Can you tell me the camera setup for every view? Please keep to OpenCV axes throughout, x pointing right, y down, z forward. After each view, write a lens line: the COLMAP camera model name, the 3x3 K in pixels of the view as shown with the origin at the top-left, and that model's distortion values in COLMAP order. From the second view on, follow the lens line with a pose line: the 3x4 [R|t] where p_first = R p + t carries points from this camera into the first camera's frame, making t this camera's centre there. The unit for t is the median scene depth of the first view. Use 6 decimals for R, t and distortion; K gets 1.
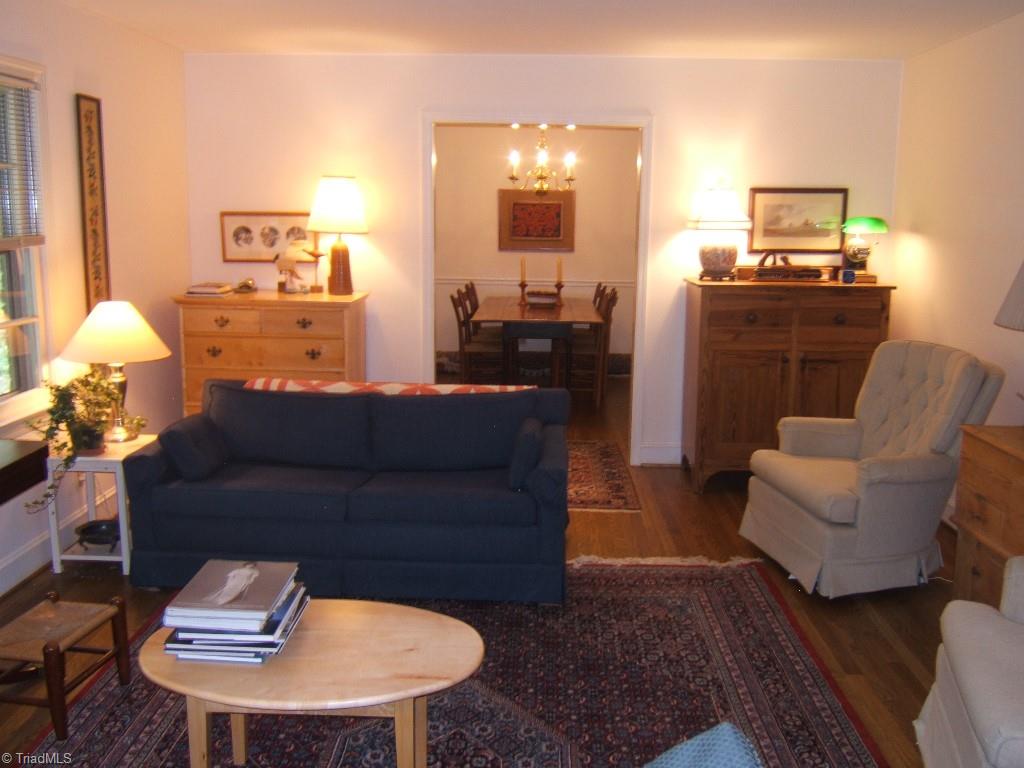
lens RADIAL K [[898.5, 0, 513.7], [0, 898.5, 366.6], [0, 0, 1]] dist [-0.052483, -0.000891]
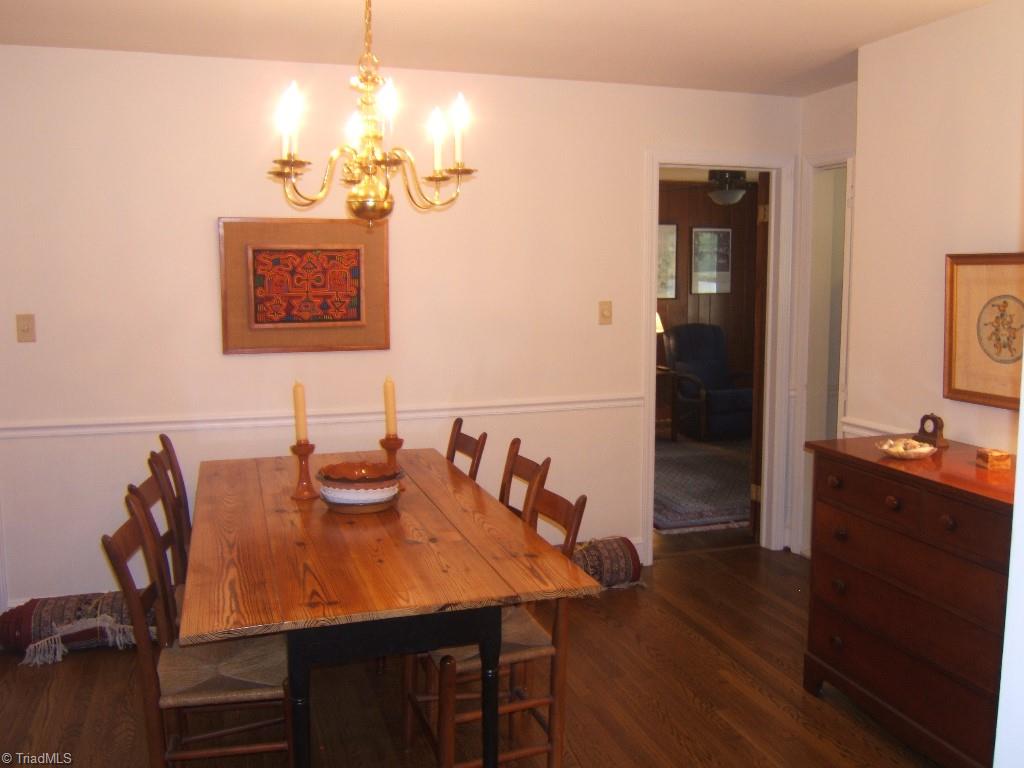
lens RADIAL K [[898.5, 0, 513.7], [0, 898.5, 366.6], [0, 0, 1]] dist [-0.052483, -0.000891]
pose [[0.942391, -0.046925, 0.331205, -0.028648], [0.065630, 0.996805, -0.045515, -0.094742], [-0.328011, 0.064630, 0.942461, 0.541516]]
